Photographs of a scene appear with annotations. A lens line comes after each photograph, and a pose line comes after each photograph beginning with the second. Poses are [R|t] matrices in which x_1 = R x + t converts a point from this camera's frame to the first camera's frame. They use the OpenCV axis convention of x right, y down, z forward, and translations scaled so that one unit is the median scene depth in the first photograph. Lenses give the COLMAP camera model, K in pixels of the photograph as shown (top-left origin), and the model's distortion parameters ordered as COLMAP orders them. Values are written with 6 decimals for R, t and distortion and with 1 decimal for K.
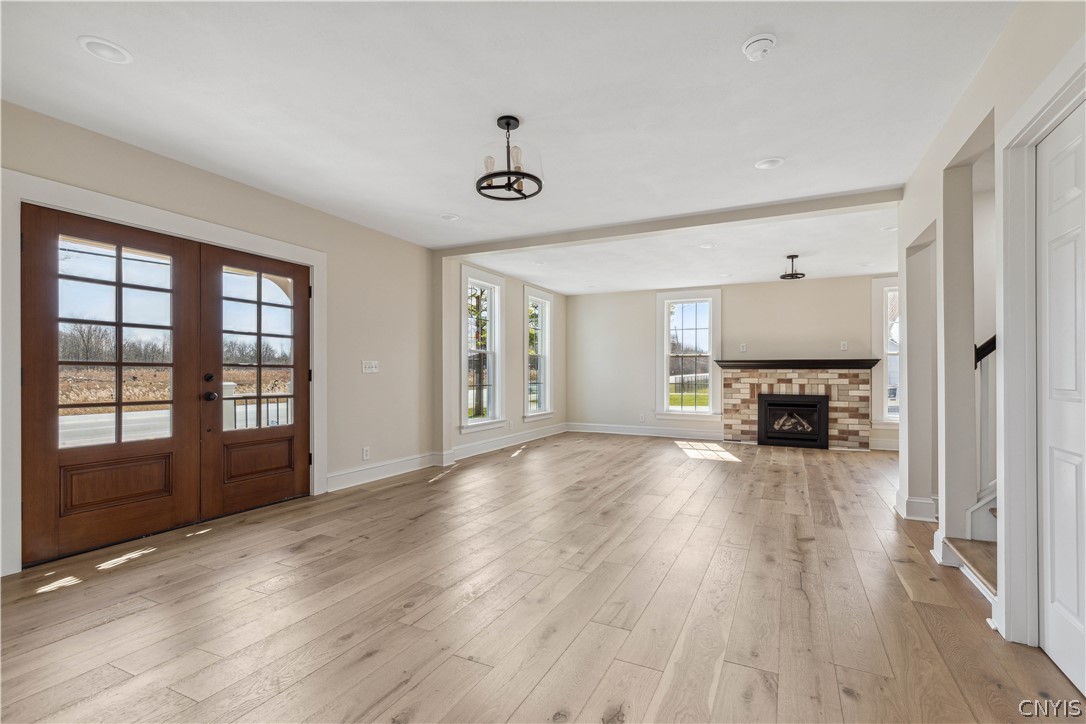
lens RADIAL K [[493.5, 0, 546.6], [0, 493.5, 370.5], [0, 0, 1]] dist [0.001968, 0.000117]
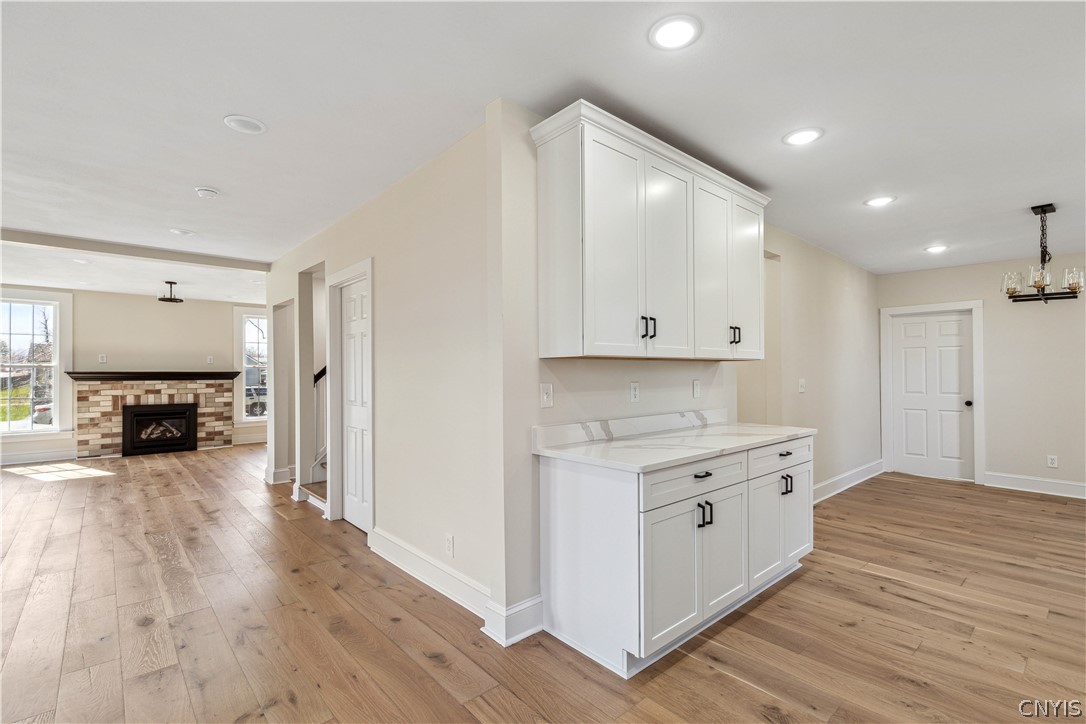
lens RADIAL K [[493.5, 0, 546.6], [0, 493.5, 370.5], [0, 0, 1]] dist [0.001968, 0.000117]
pose [[0.371684, -0.000810, 0.928359, -0.193460], [-0.000295, 0.999999, 0.000991, -0.026766], [-0.928359, -0.000642, 0.371684, -0.180317]]
